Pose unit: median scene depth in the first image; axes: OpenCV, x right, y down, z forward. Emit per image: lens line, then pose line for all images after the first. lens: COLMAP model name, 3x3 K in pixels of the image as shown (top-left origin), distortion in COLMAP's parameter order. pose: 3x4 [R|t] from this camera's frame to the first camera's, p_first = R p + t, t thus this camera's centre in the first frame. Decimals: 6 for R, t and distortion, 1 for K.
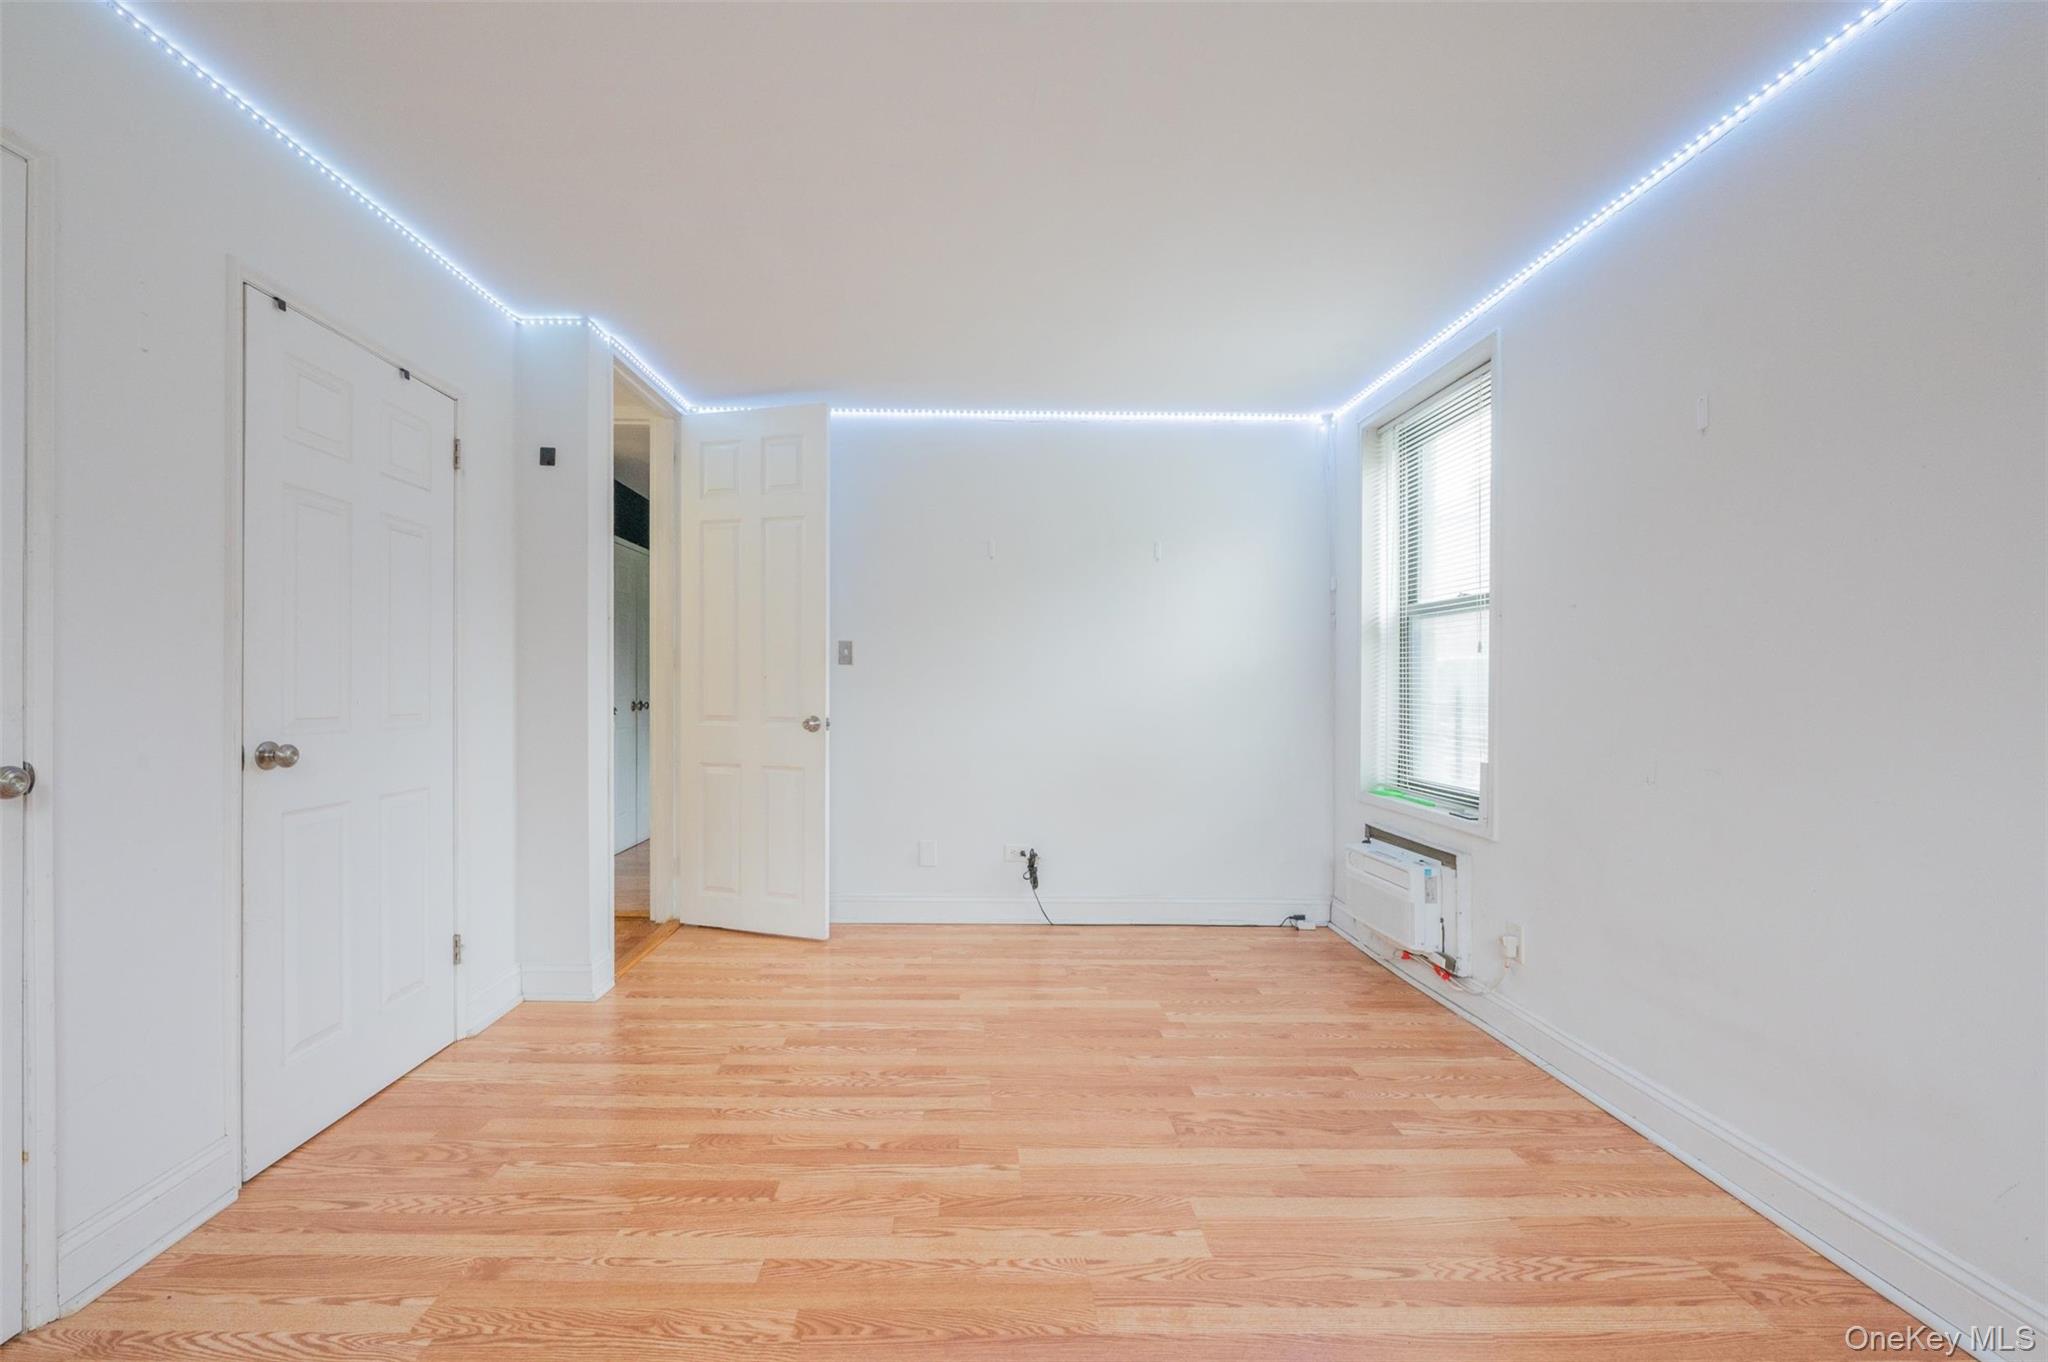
lens RADIAL K [[826.0, 0, 1015.8], [0, 826.0, 674.6], [0, 0, 1]] dist [-0.003700, -0.000241]
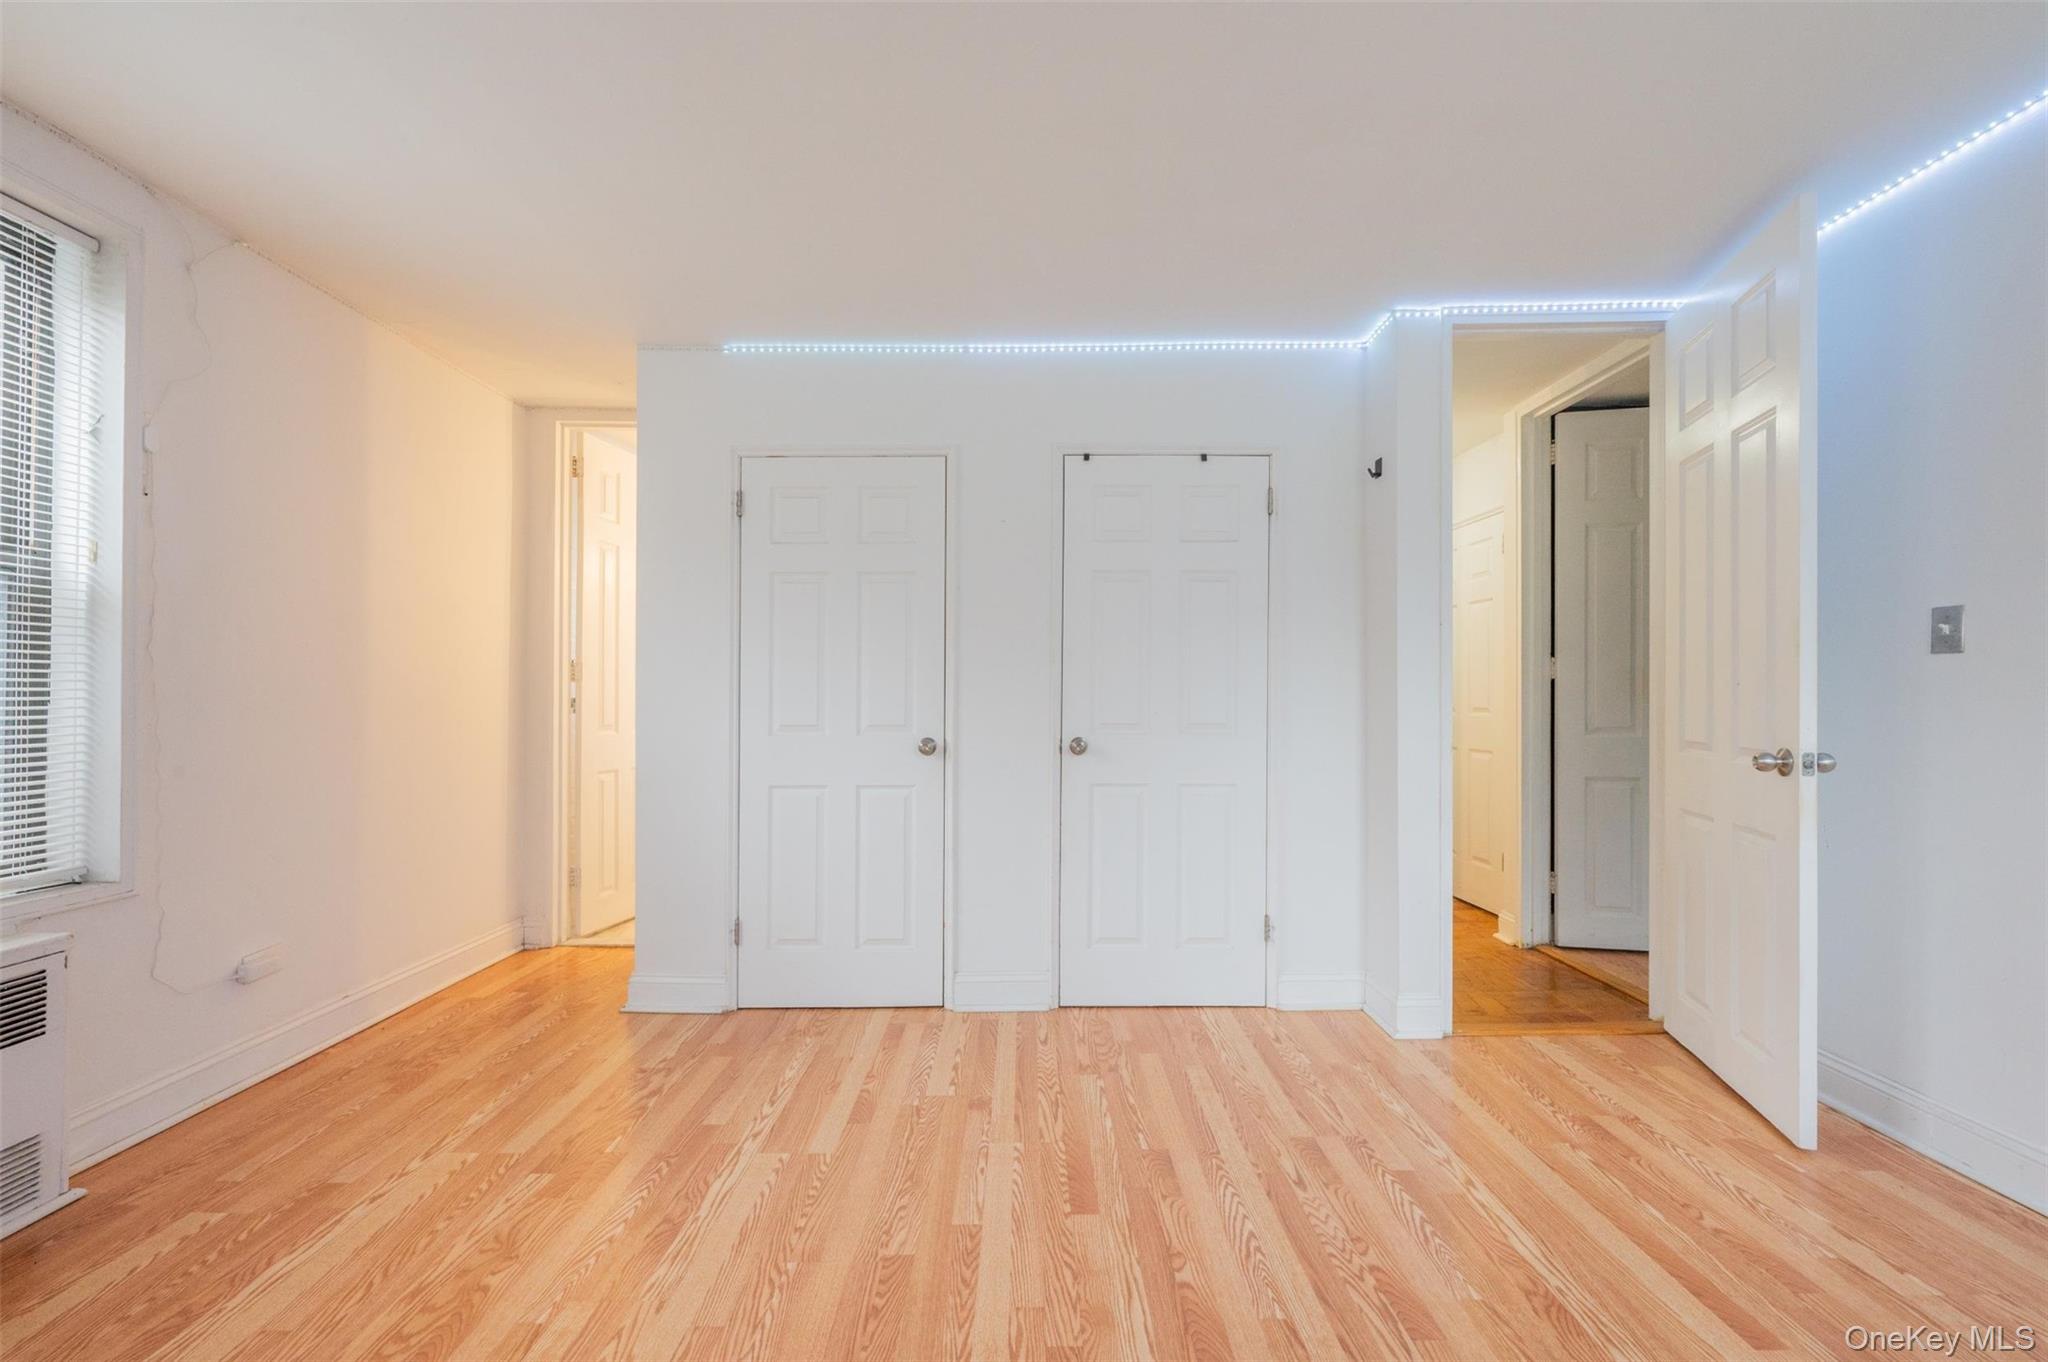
lens RADIAL K [[826.0, 0, 1013.4], [0, 826.0, 697.3], [0, 0, 1]] dist [-0.003700, -0.000241]
pose [[-0.046154, -0.012848, -0.998852, 0.582476], [0.019603, 0.999713, -0.013765, 0.018958], [0.998742, -0.020216, -0.045889, 0.810067]]
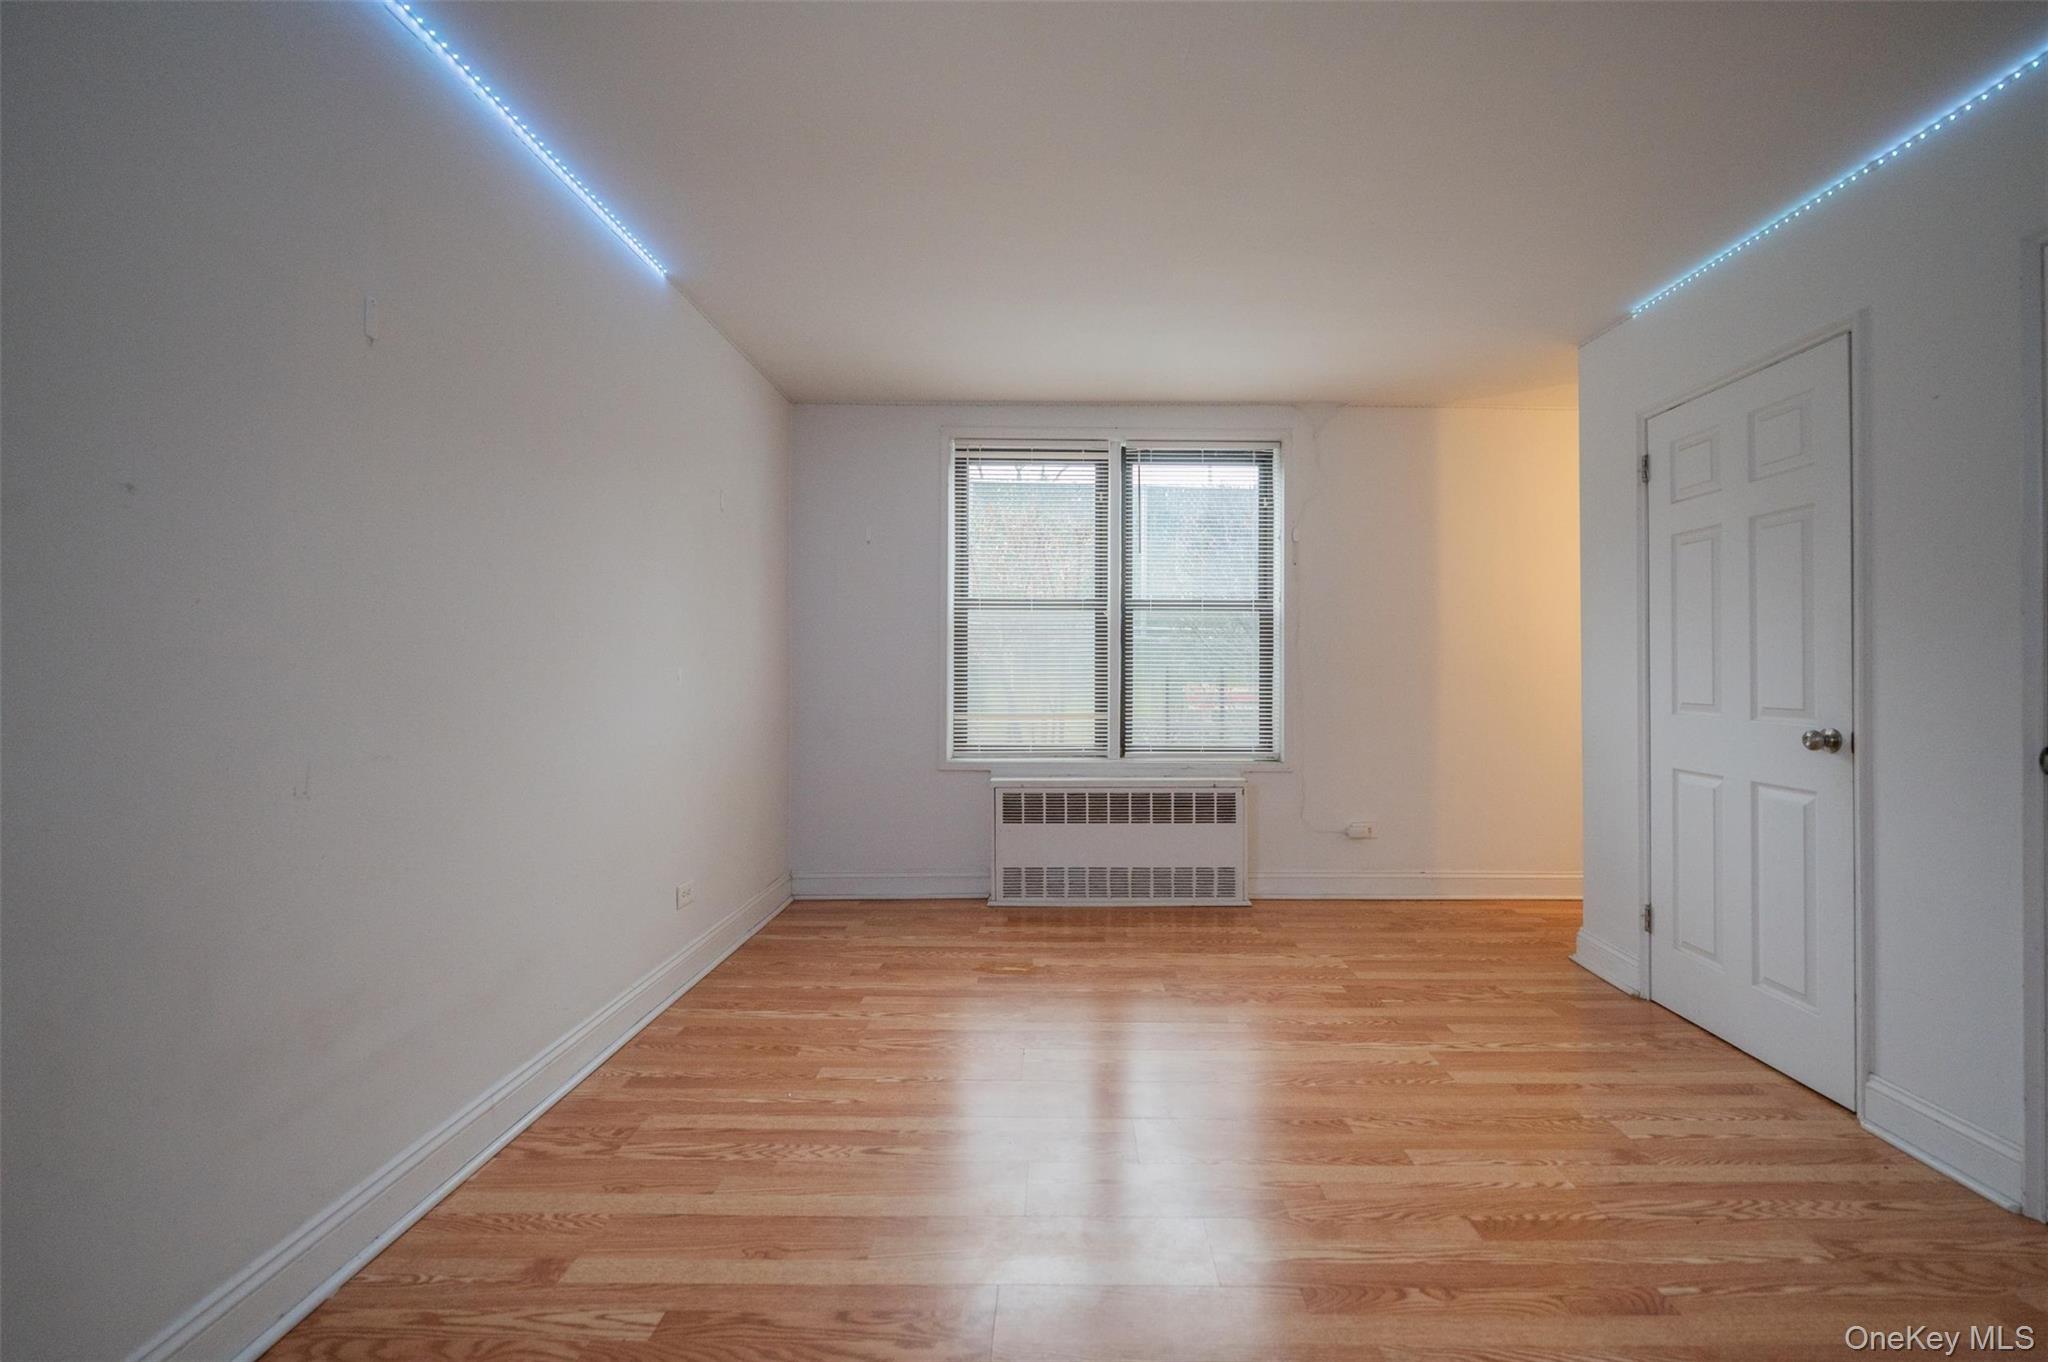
lens RADIAL K [[826.0, 0, 1064.2], [0, 826.0, 672.6], [0, 0, 1]] dist [-0.003700, -0.000241]
pose [[-0.998567, -0.016134, 0.051026, 0.104935], [-0.016863, 0.999761, -0.013884, 0.025688], [-0.050790, -0.014724, -0.998601, 1.613279]]
